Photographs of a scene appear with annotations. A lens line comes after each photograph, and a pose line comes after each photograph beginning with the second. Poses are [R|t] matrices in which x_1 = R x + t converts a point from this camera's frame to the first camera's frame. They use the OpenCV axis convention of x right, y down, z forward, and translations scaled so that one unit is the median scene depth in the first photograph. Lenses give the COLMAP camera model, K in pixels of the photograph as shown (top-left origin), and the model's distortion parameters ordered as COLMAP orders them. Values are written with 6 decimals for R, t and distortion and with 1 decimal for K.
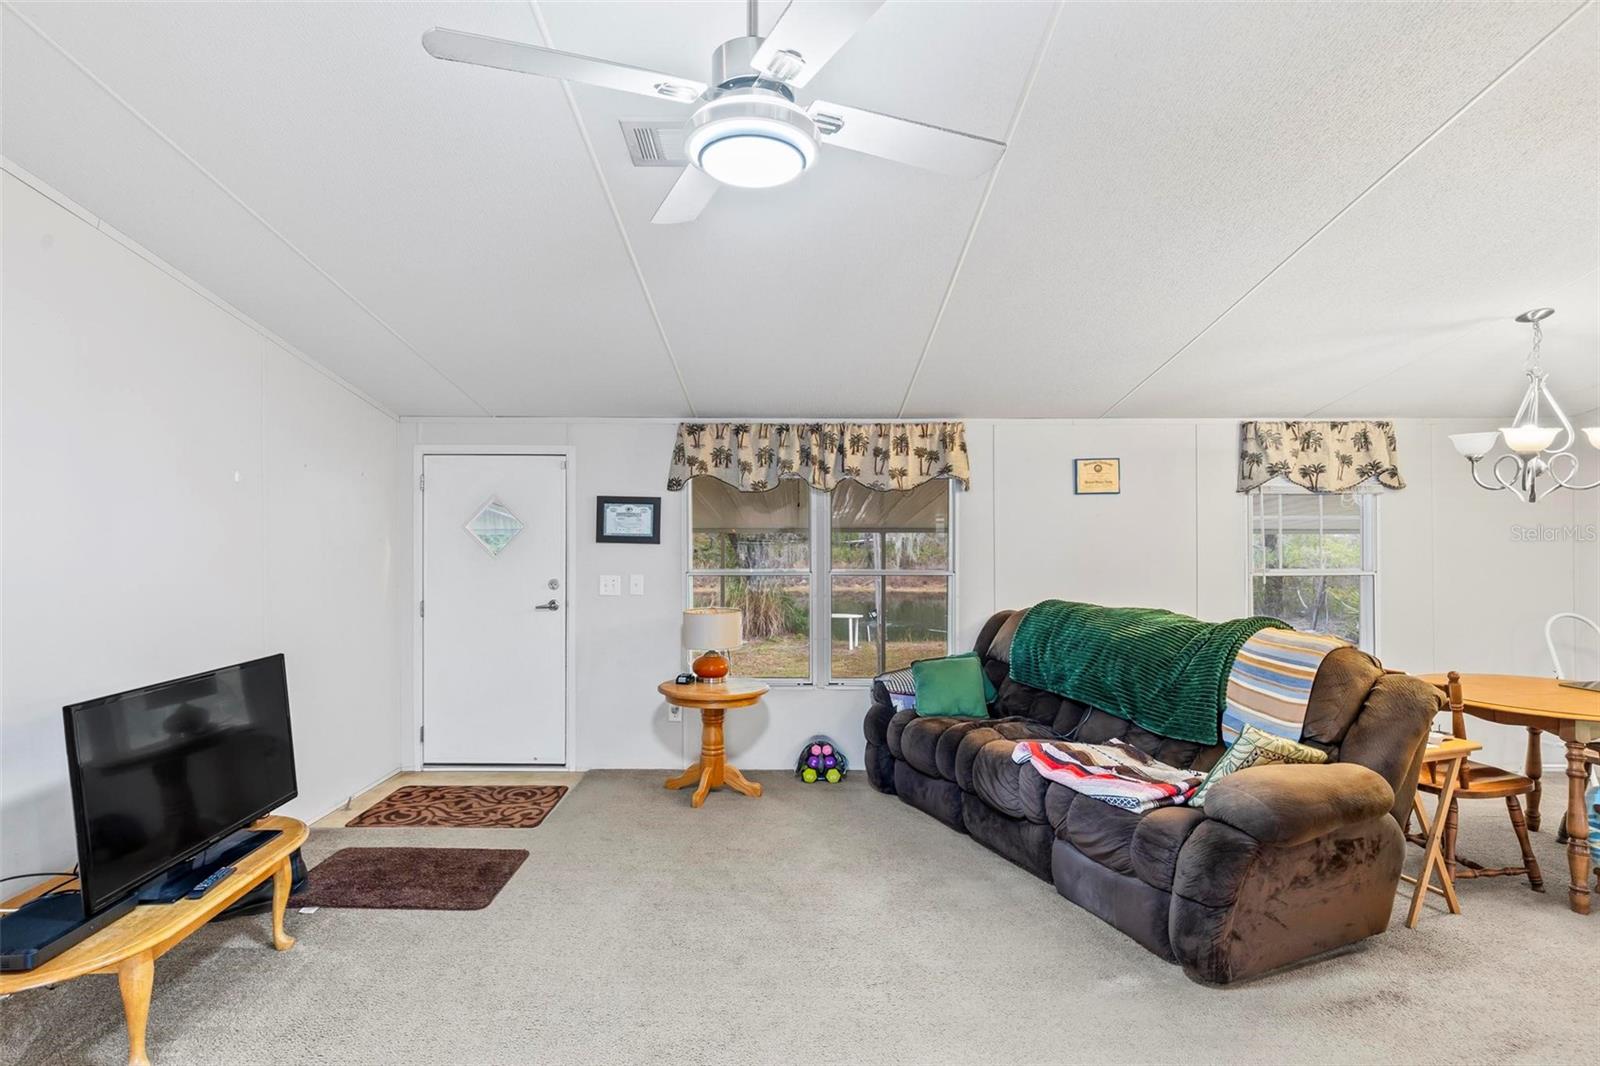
lens RADIAL K [[787.4, 0, 790.3], [0, 787.4, 537.7], [0, 0, 1]] dist [0.003793, -0.005347]
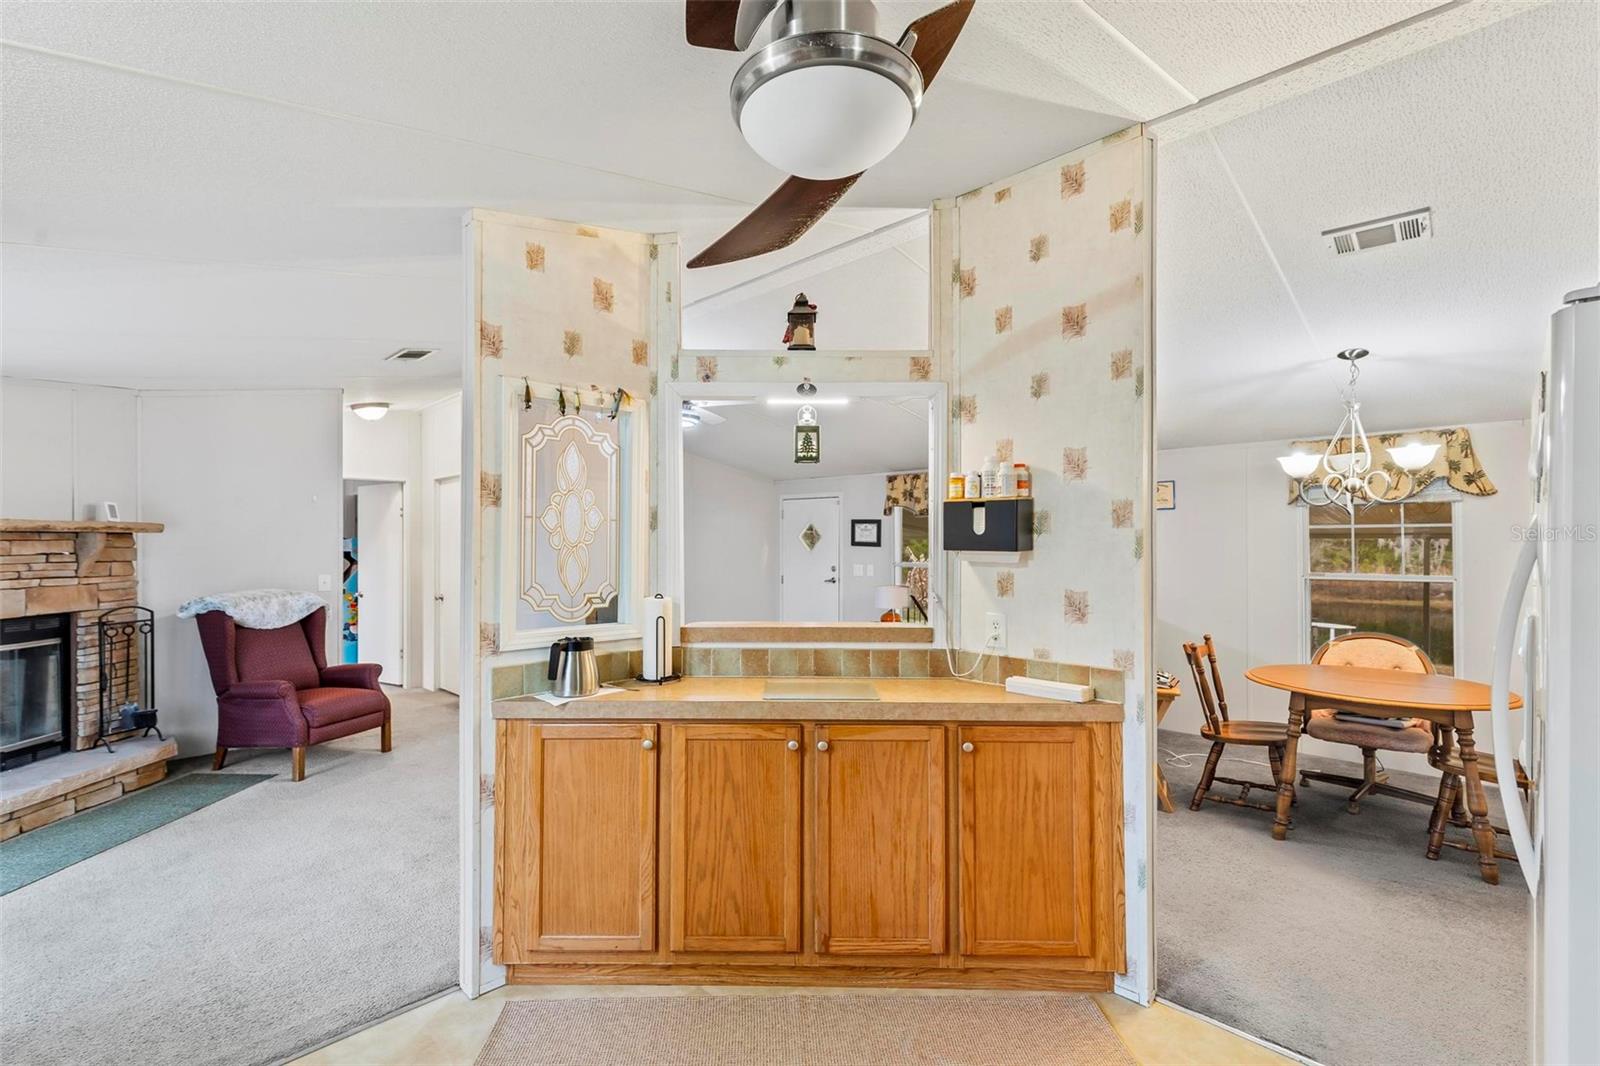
lens RADIAL K [[719.4, 0, 789.5], [0, 719.4, 539.2], [0, 0, 1]] dist [0.009356, 0.000084]
pose [[0.711851, -0.001245, -0.702329, 0.806016], [0.000227, 0.999999, -0.001543, -0.006279], [0.702330, 0.000939, 0.711851, -0.250726]]
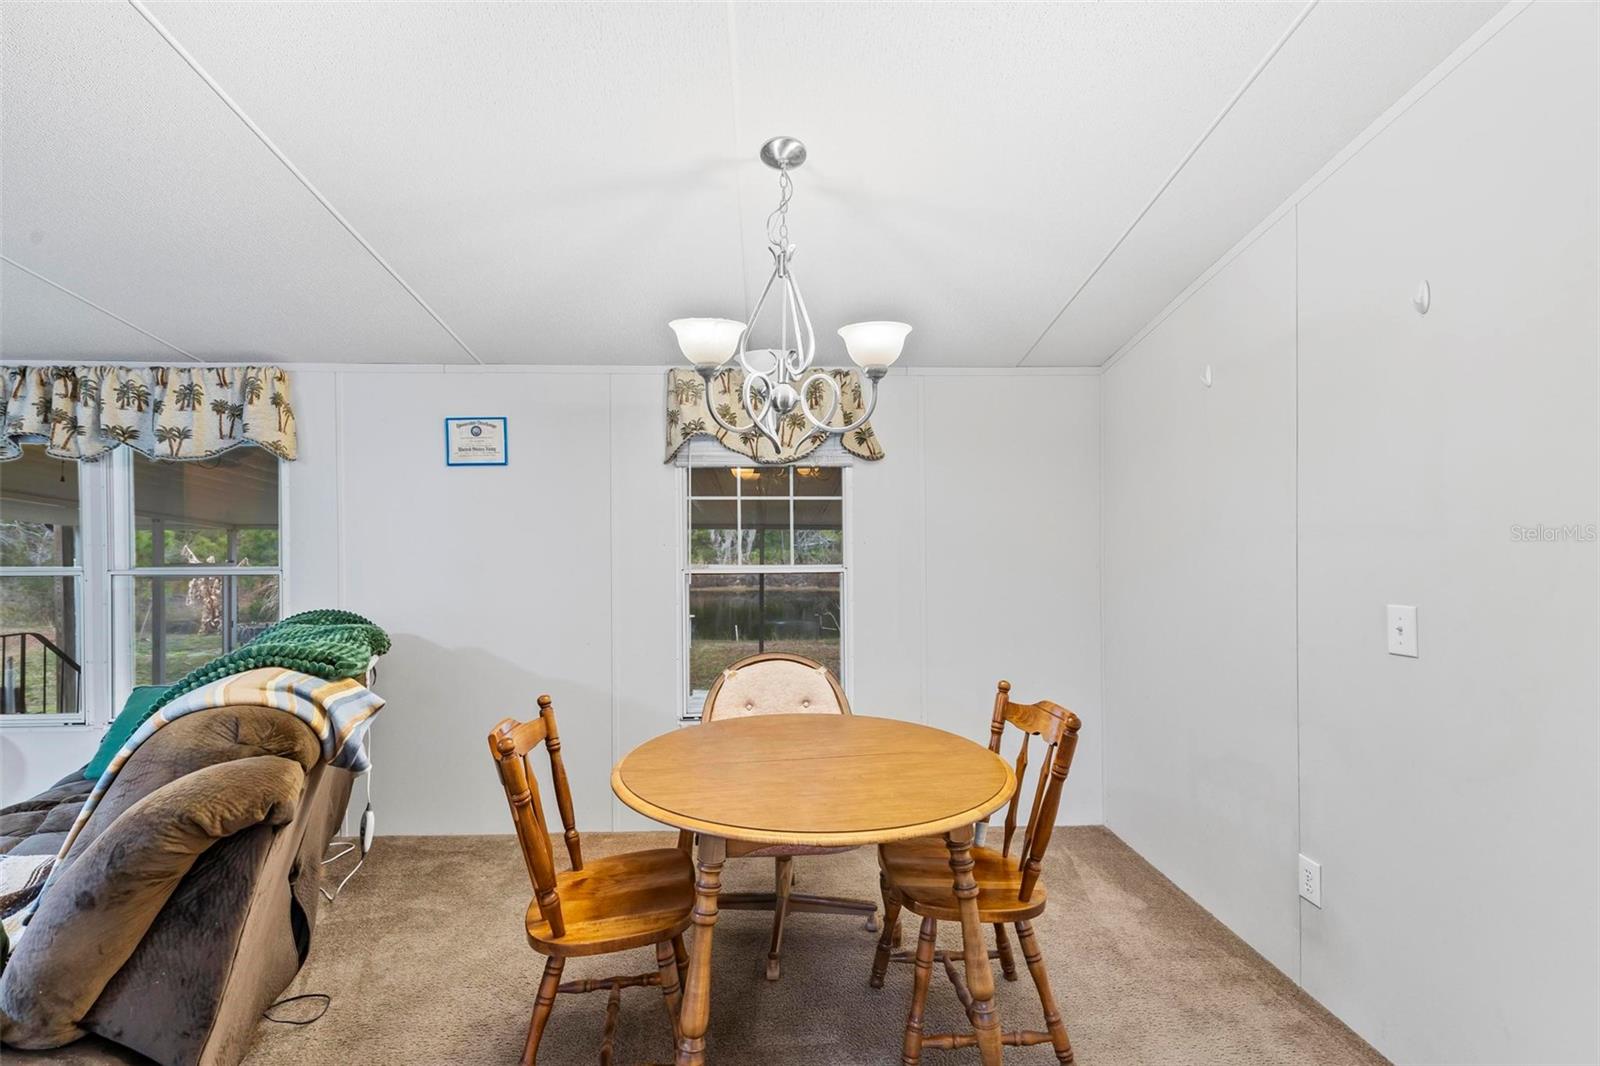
lens RADIAL K [[722.7, 0, 788.8], [0, 722.7, 545.5], [0, 0, 1]] dist [0.006676, -0.000266]
pose [[0.999423, -0.001579, 0.033929, 0.679278], [0.001373, 0.999980, 0.006095, 0.017276], [-0.033938, -0.006045, 0.999406, 0.308755]]
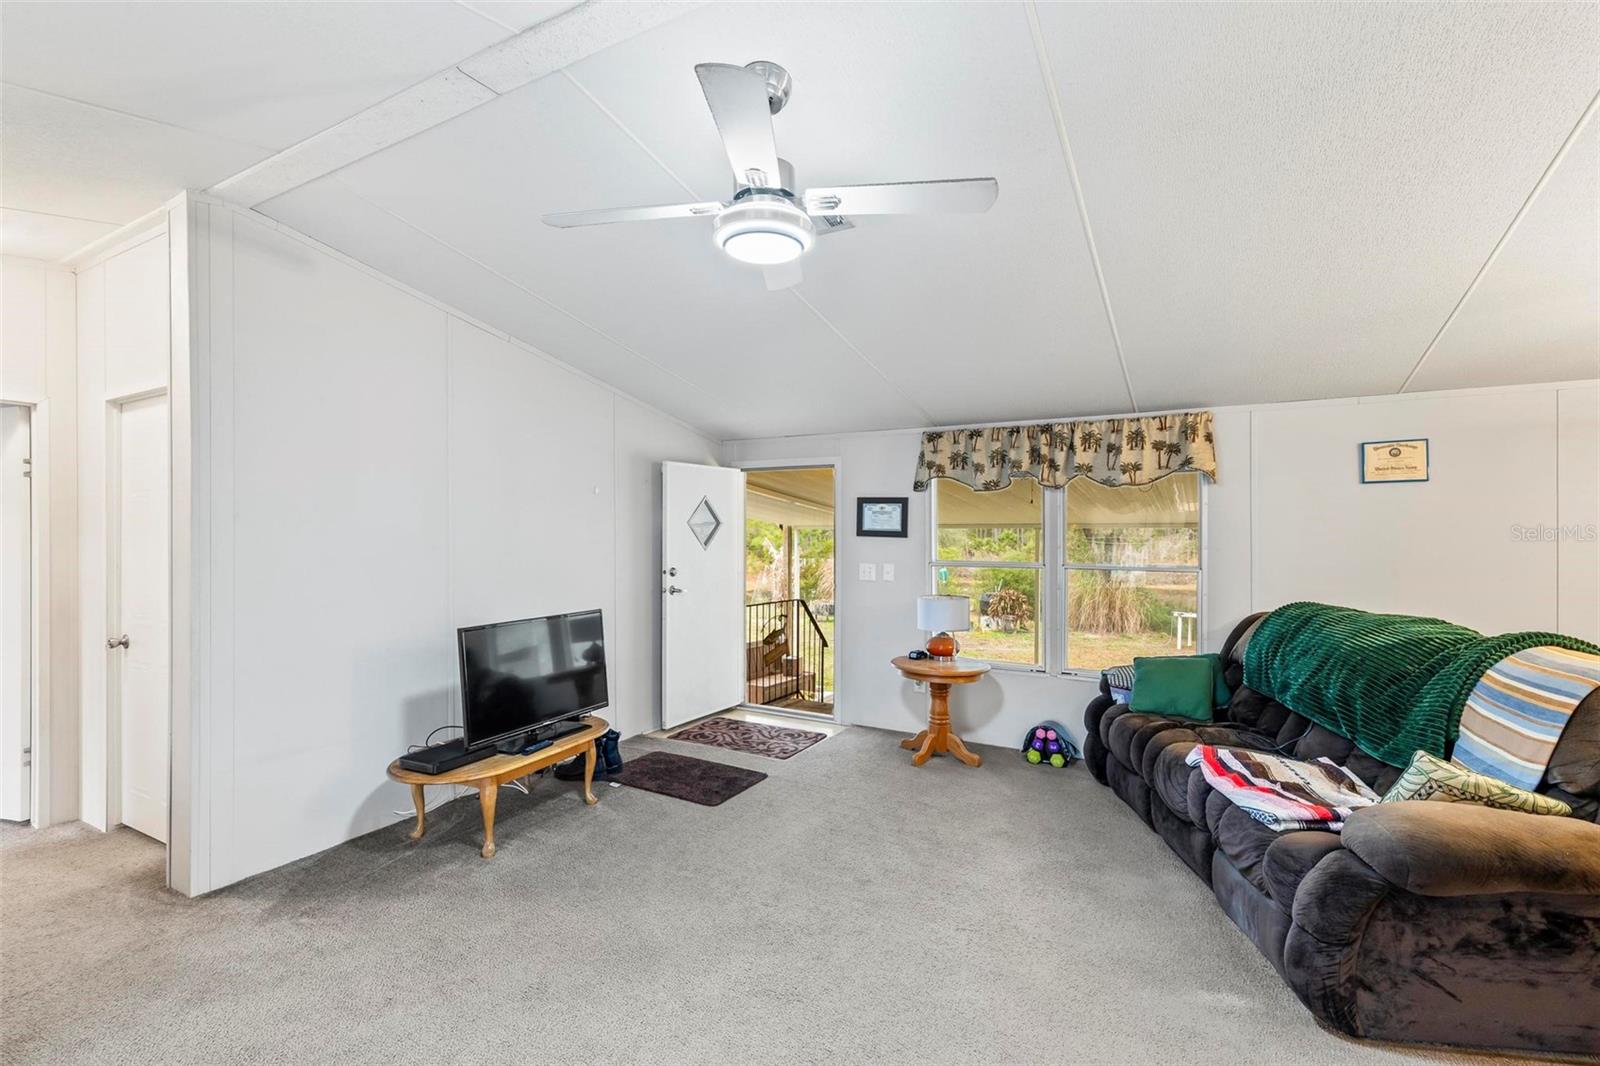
lens RADIAL K [[726.1, 0, 787.7], [0, 726.1, 534.5], [0, 0, 1]] dist [0.008067, -0.000129]
pose [[0.871183, 0.003576, -0.490945, 0.210279], [-0.002120, 0.999992, 0.003522, -0.000028], [0.490954, -0.002027, 0.871183, -0.015682]]
